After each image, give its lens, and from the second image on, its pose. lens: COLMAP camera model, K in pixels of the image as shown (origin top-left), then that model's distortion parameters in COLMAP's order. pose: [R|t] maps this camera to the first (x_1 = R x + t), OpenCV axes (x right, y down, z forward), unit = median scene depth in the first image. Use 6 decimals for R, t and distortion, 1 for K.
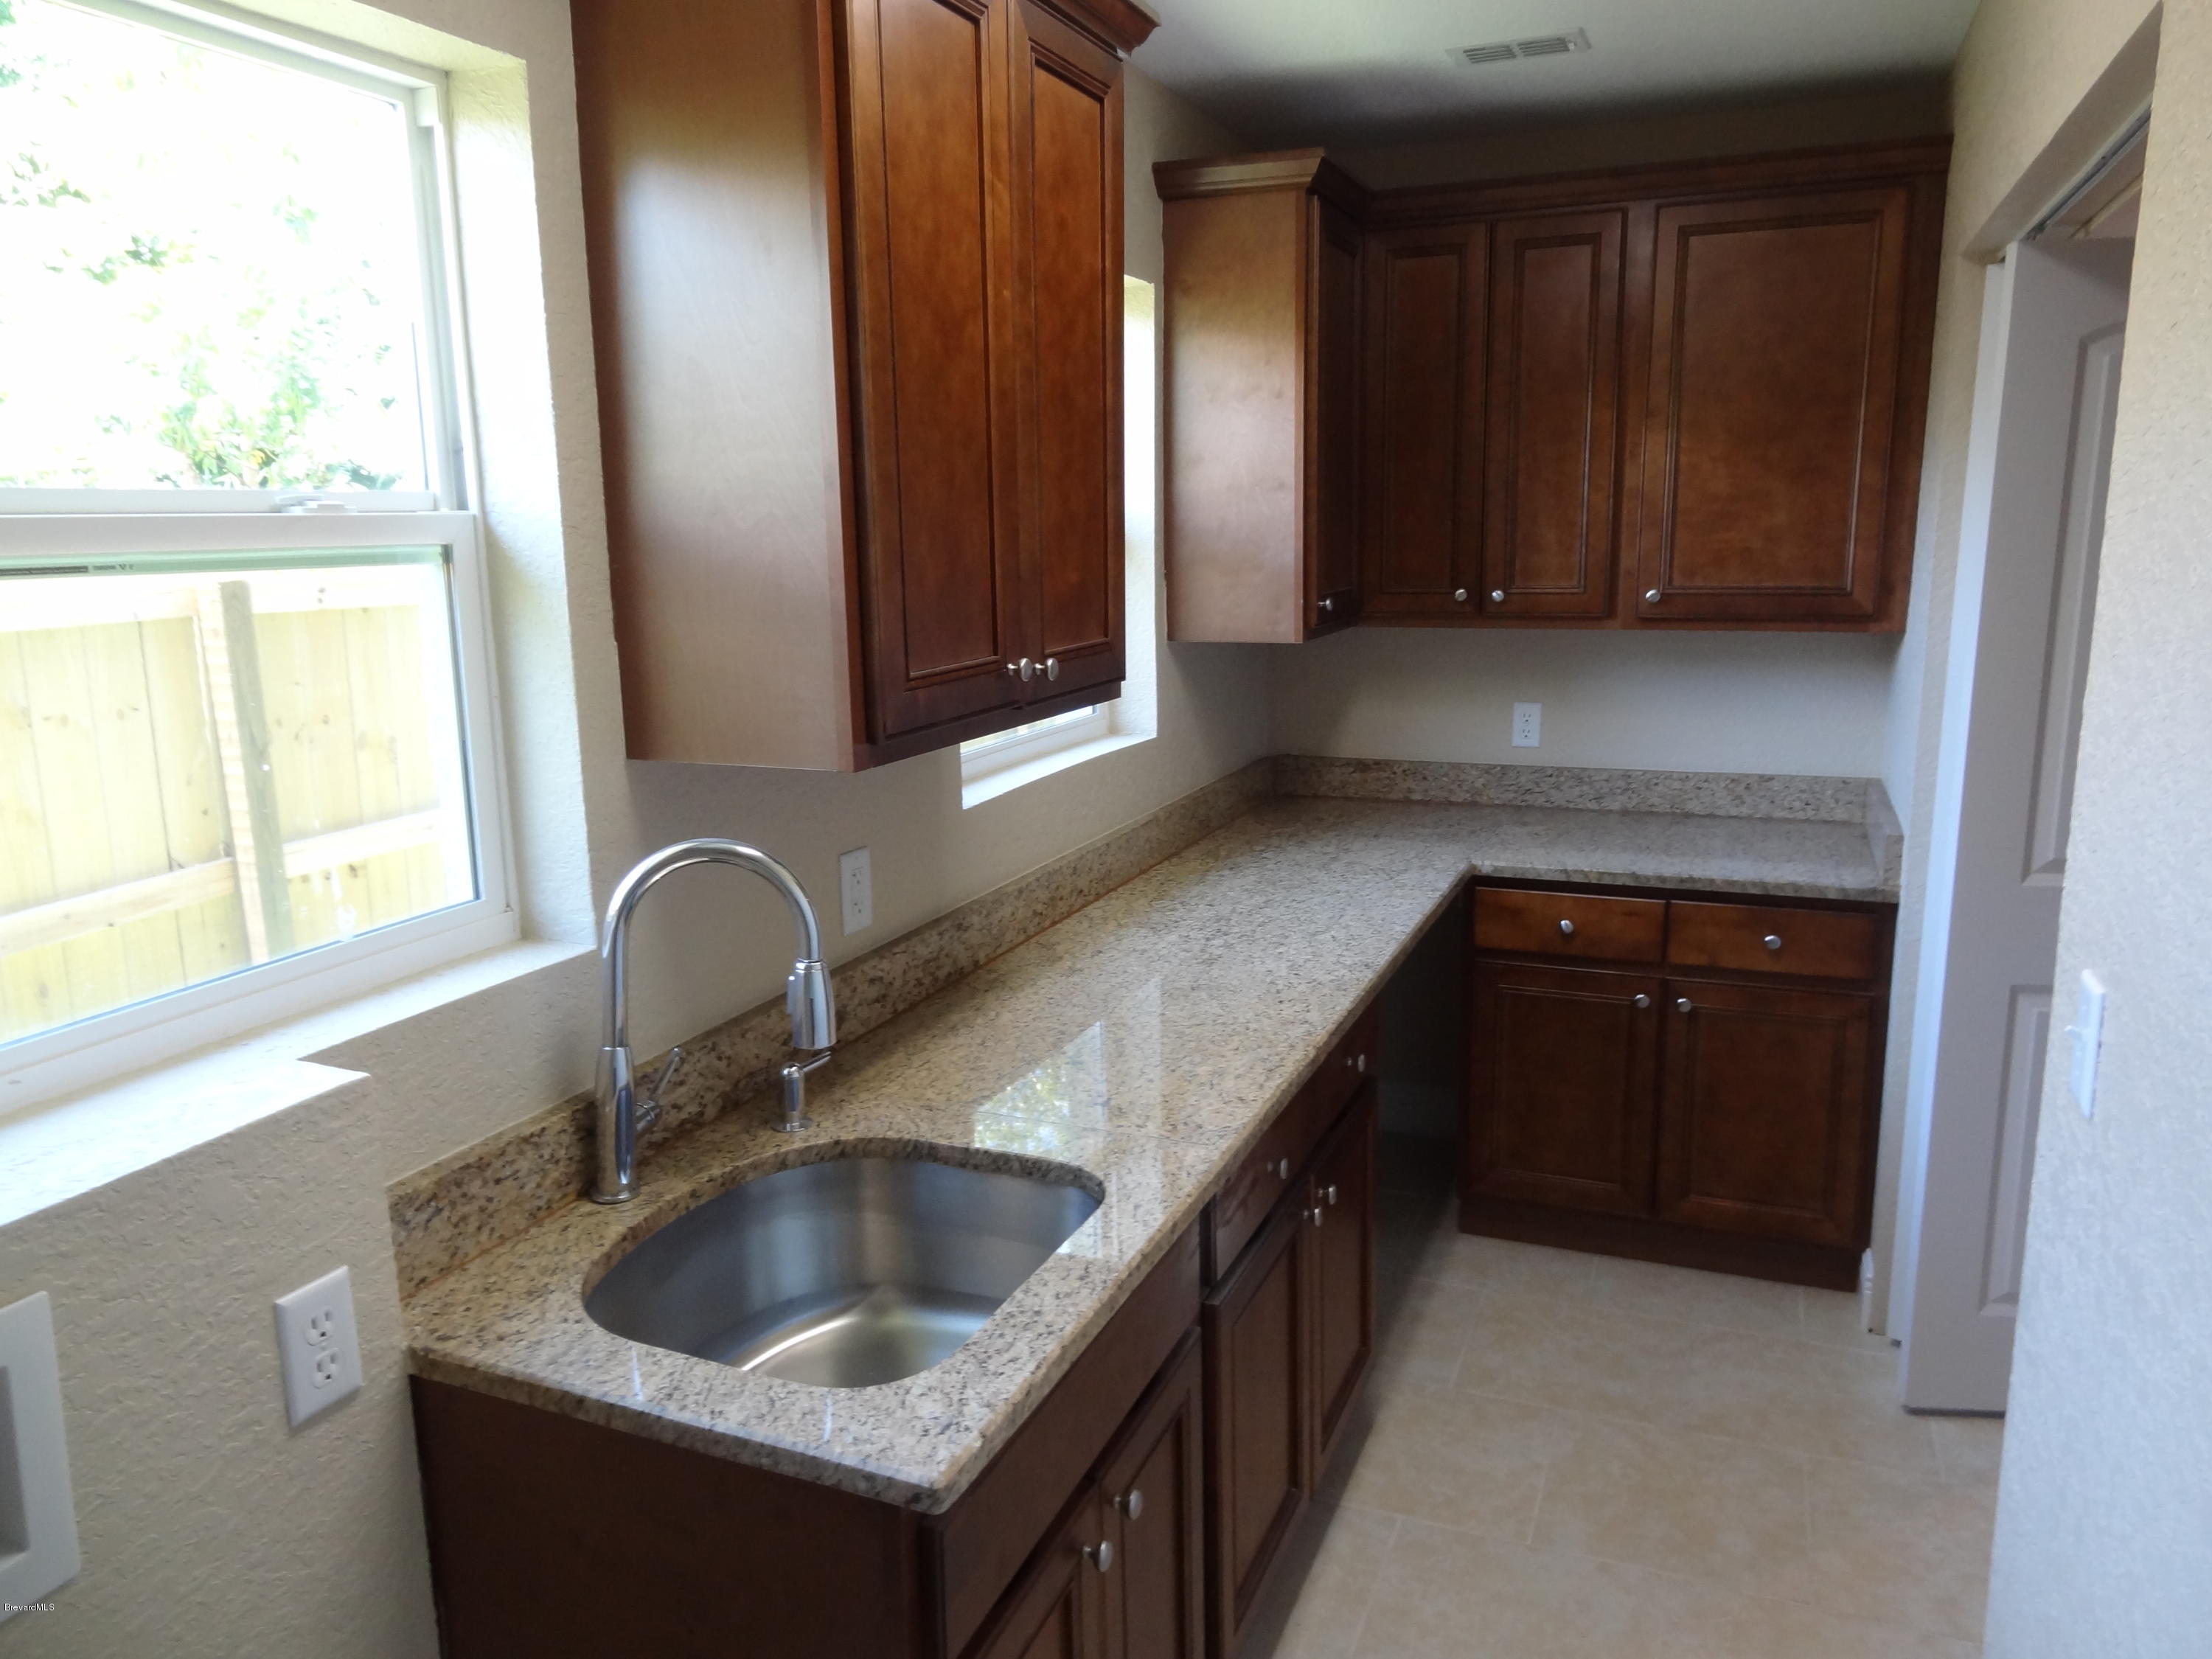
lens RADIAL K [[1549.4, 0, 1111.7], [0, 1549.4, 828.4], [0, 0, 1]] dist [-0.000326, 0.007435]
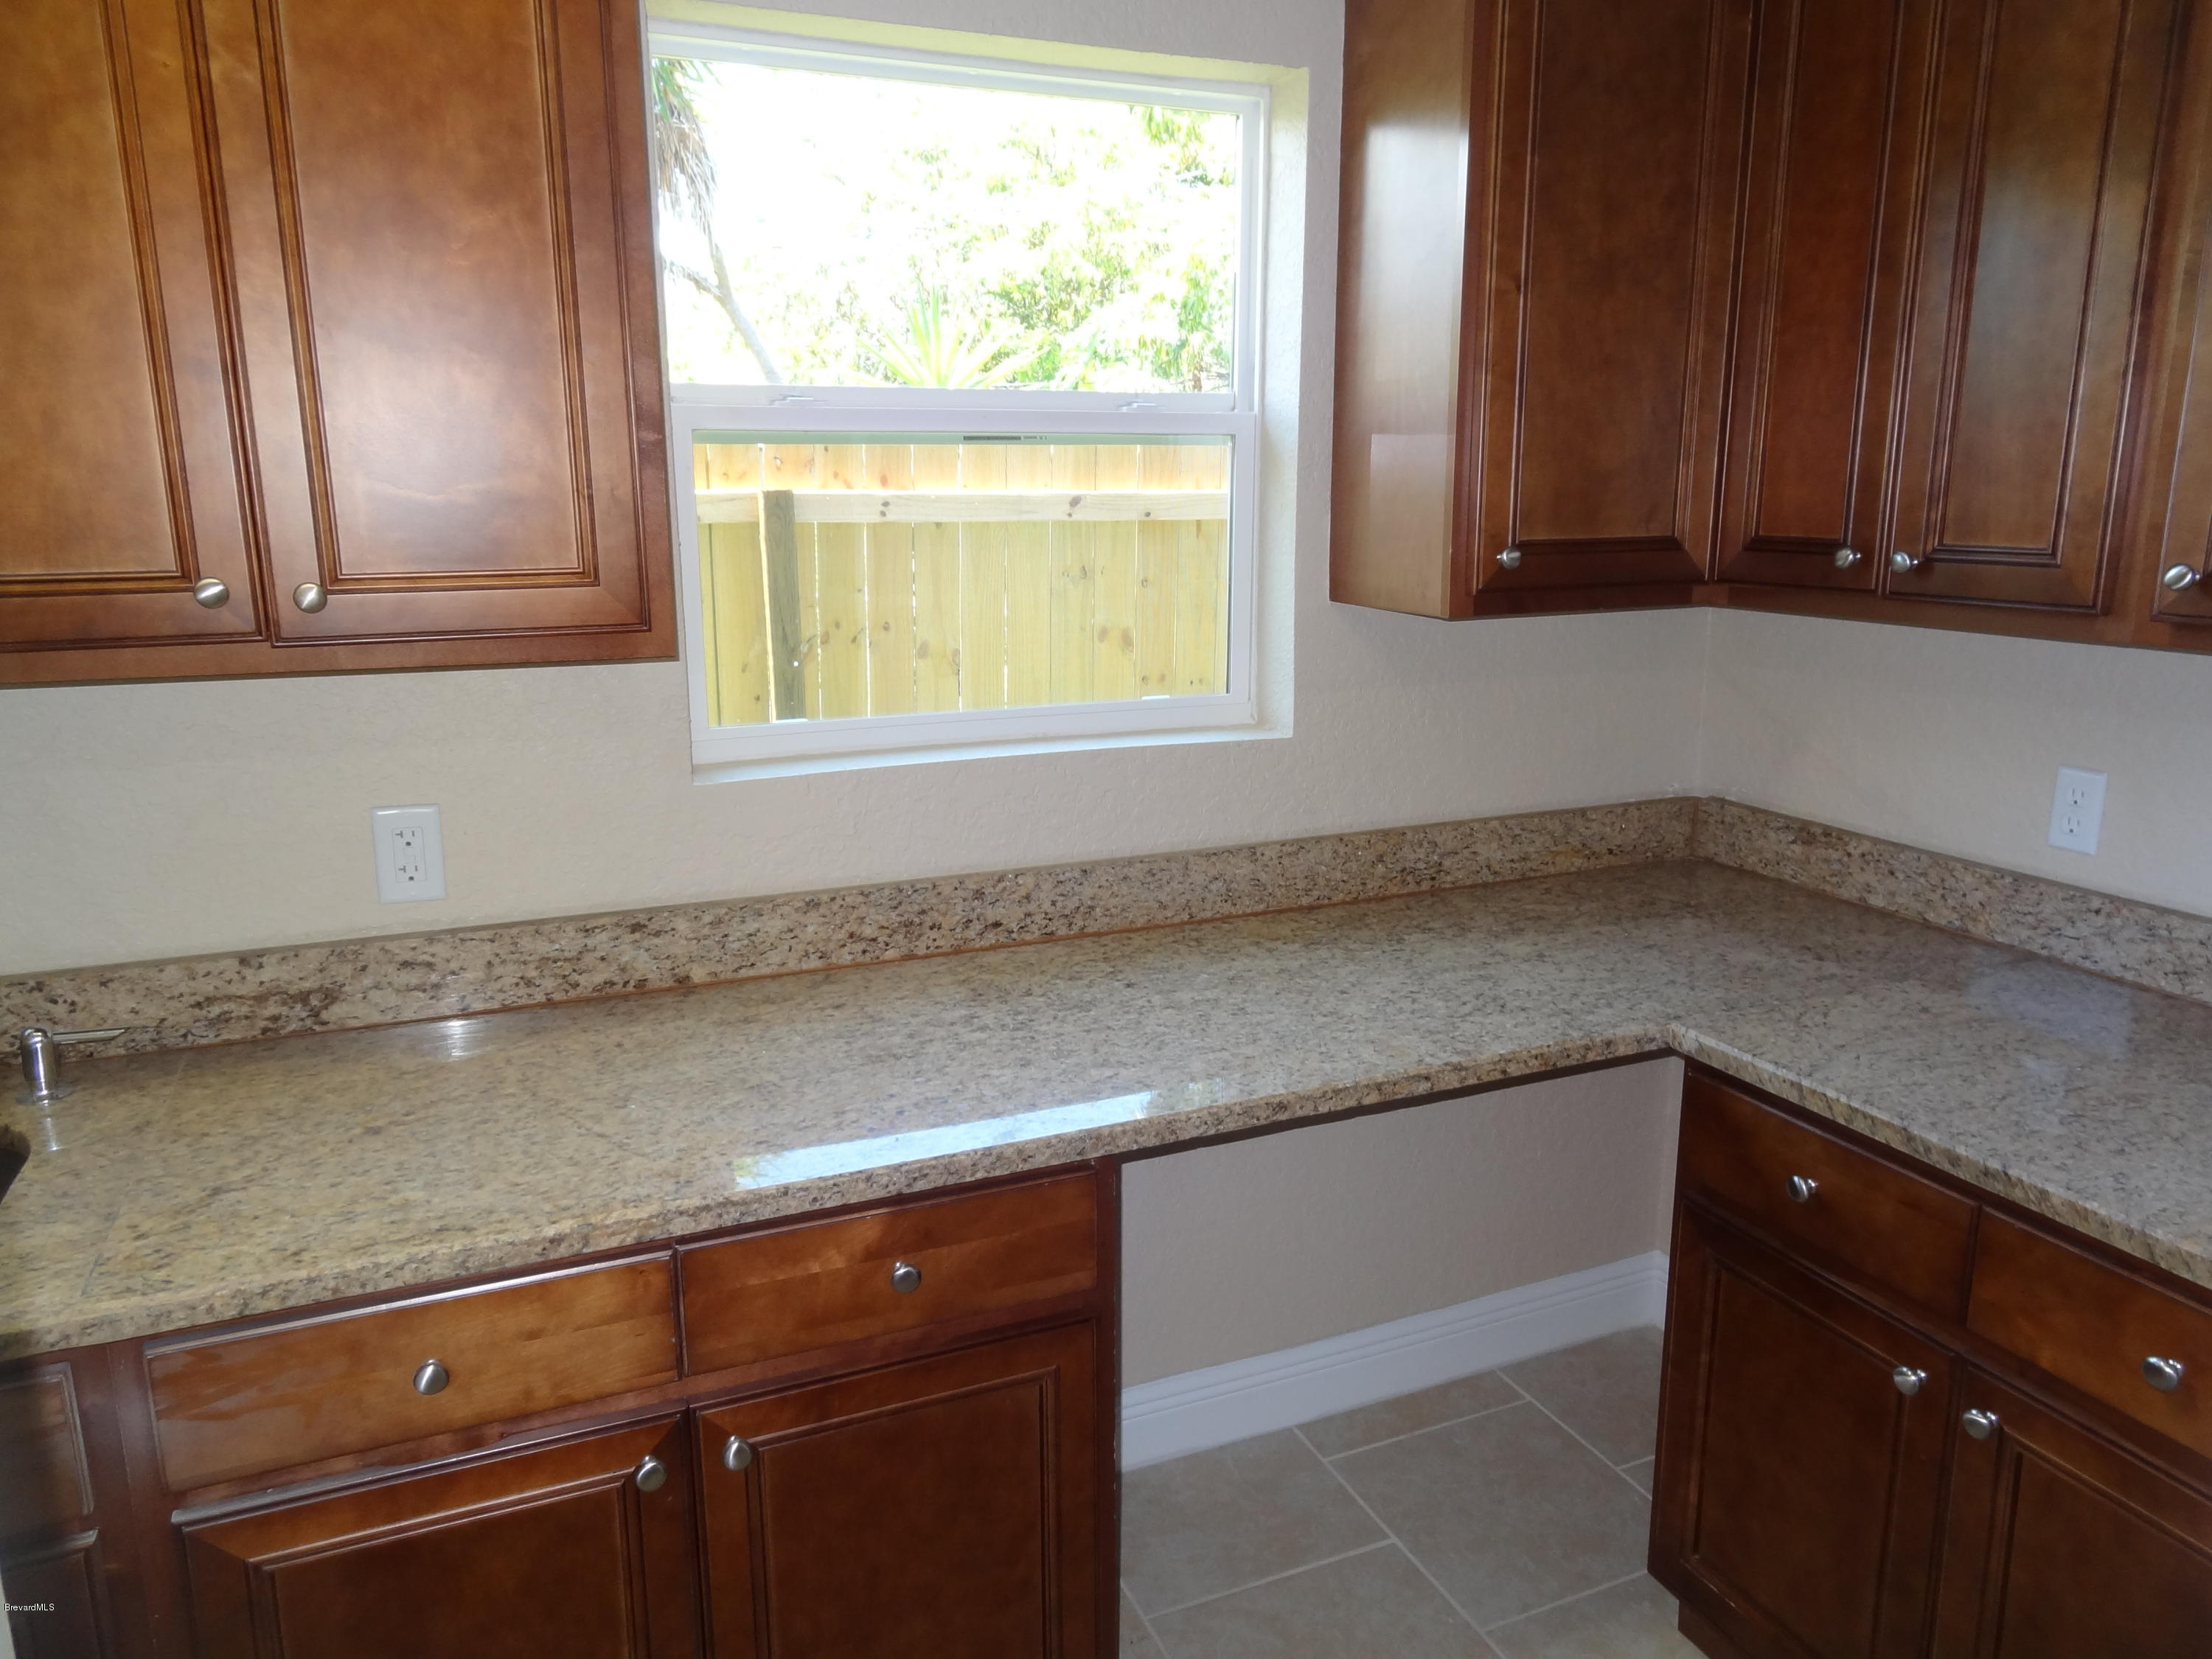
lens RADIAL K [[1555.9, 0, 1095.8], [0, 1555.9, 799.3], [0, 0, 1]] dist [-0.008432, -0.001388]
pose [[0.717884, 0.155699, -0.678528, 0.549347], [-0.144847, 0.986745, 0.073176, -0.085464], [0.680927, 0.045751, 0.730921, 0.535319]]
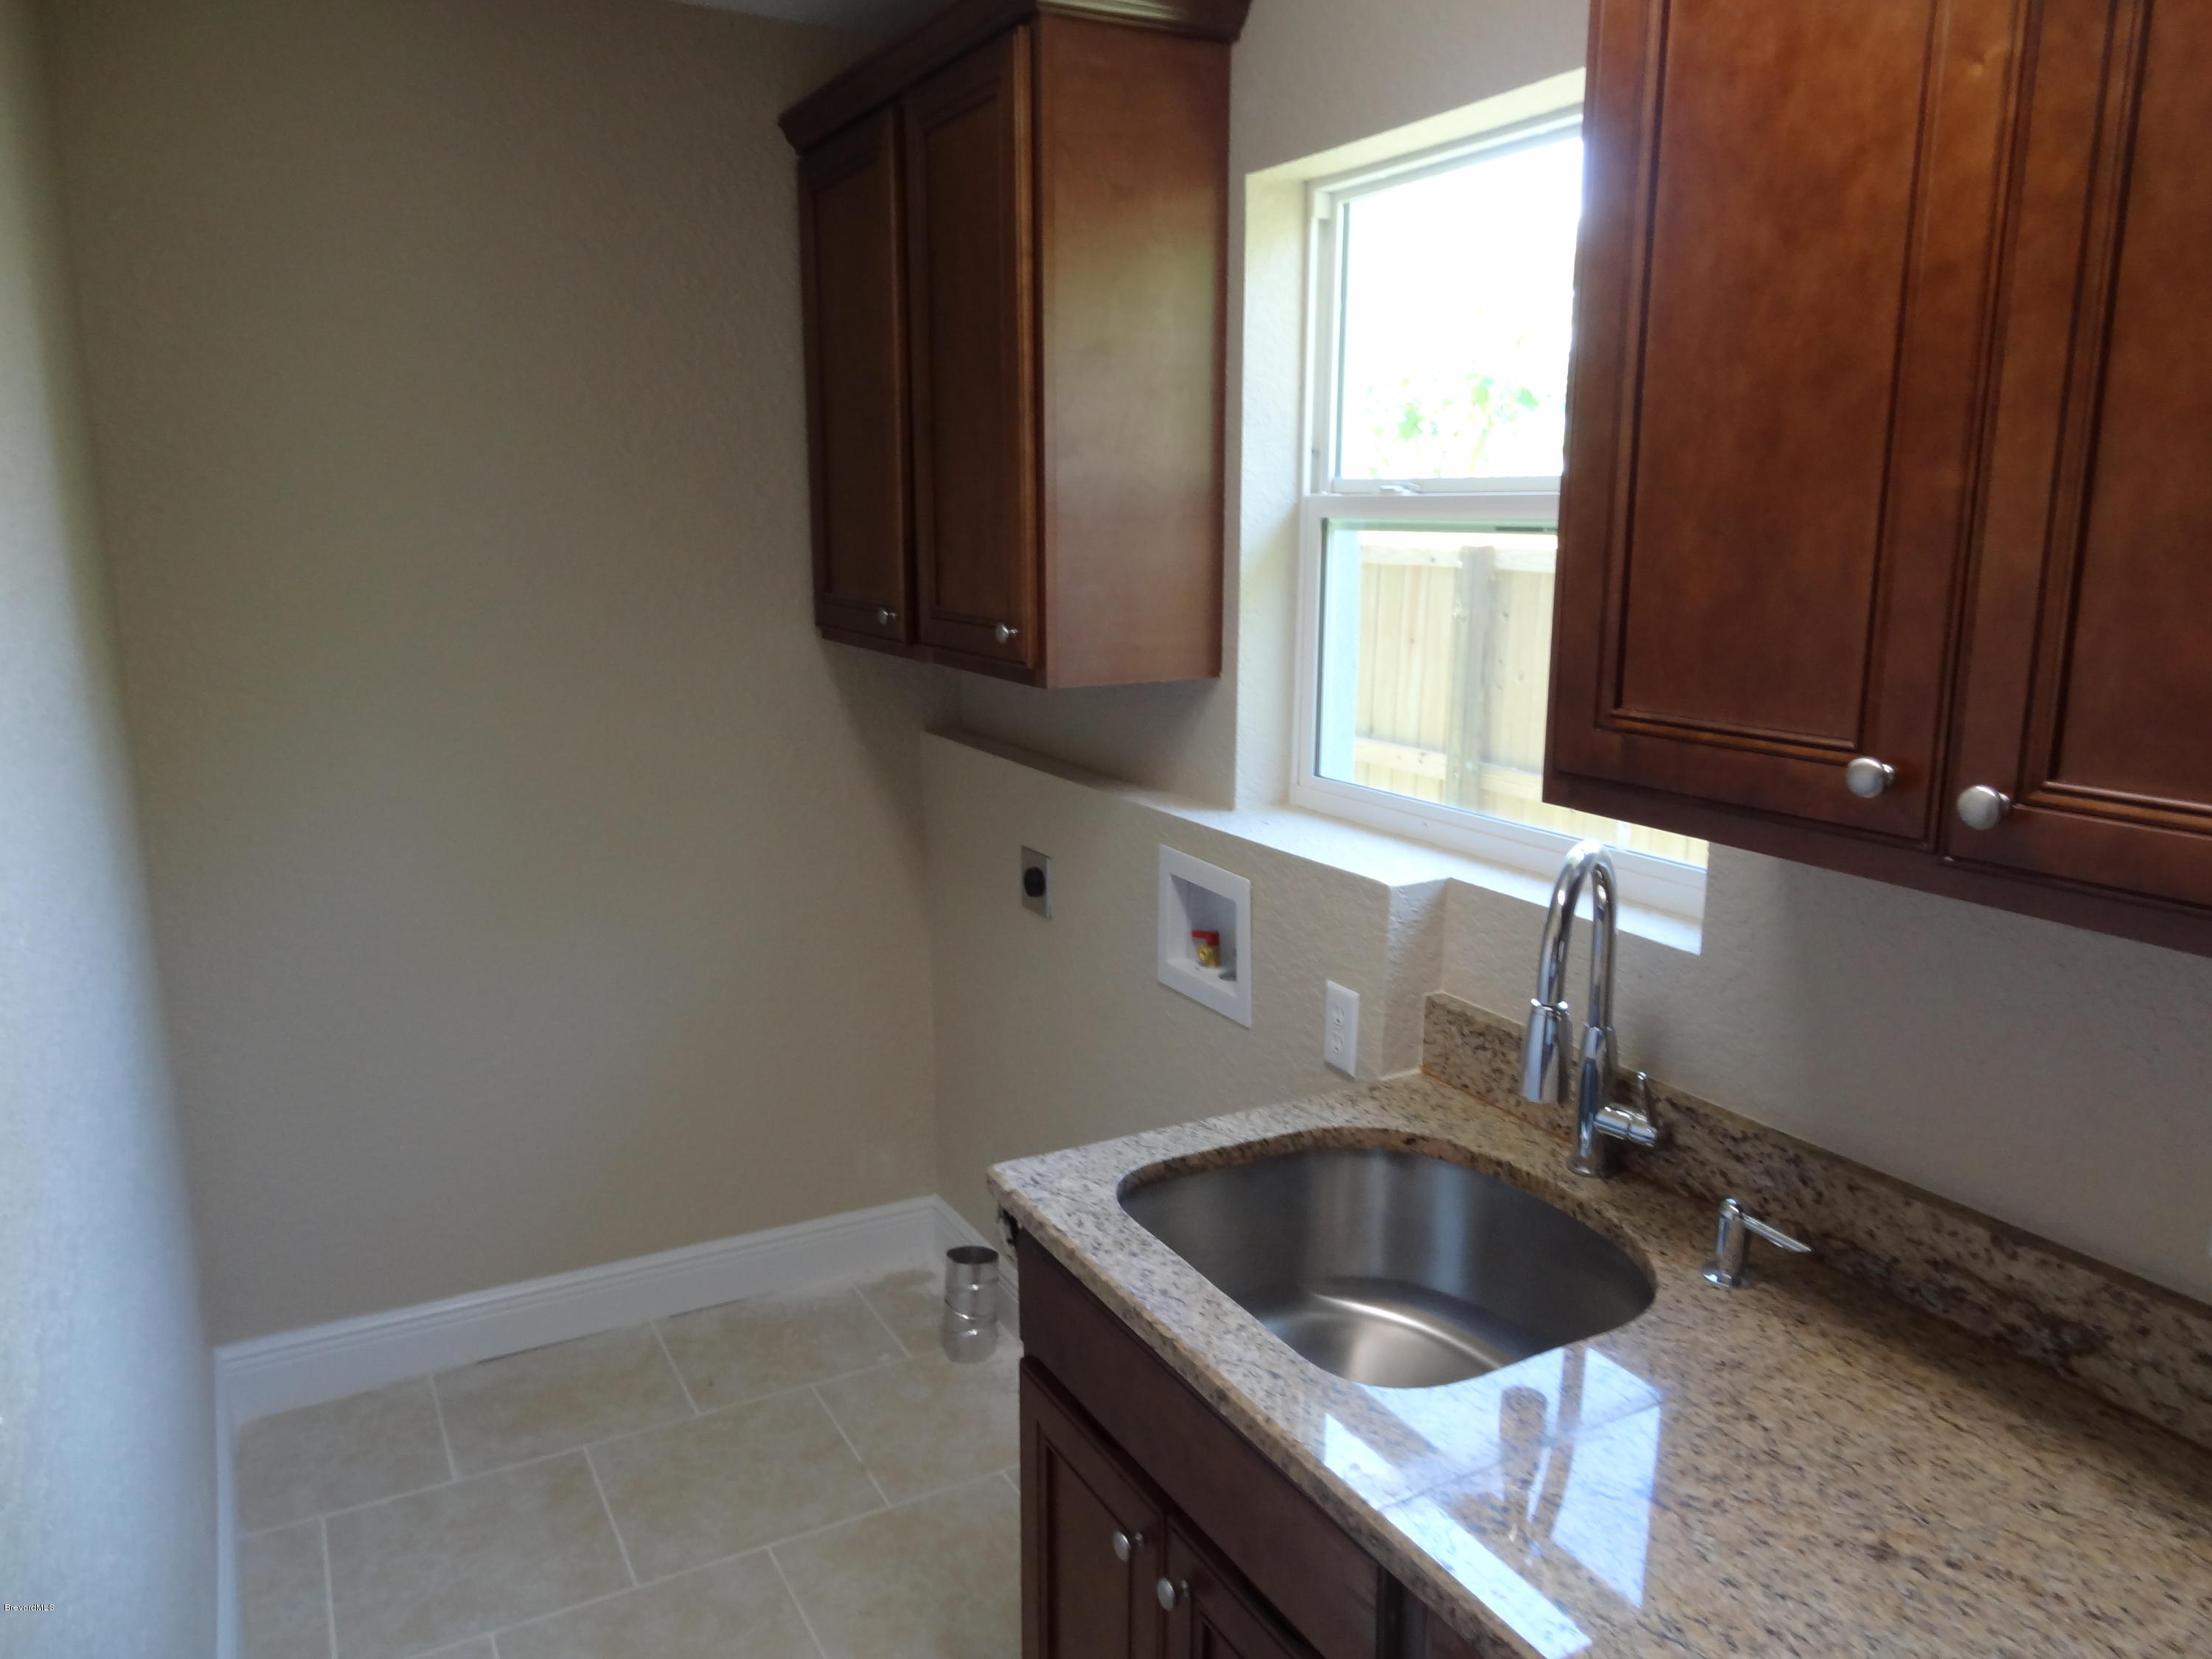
lens RADIAL K [[1549.4, 0, 1111.7], [0, 1549.4, 828.4], [0, 0, 1]] dist [-0.000326, 0.007435]
pose [[-0.620713, 0.176938, -0.763812, 0.384723], [-0.142389, 0.932562, 0.331742, -0.165581], [0.771000, 0.314675, -0.553660, 0.791040]]
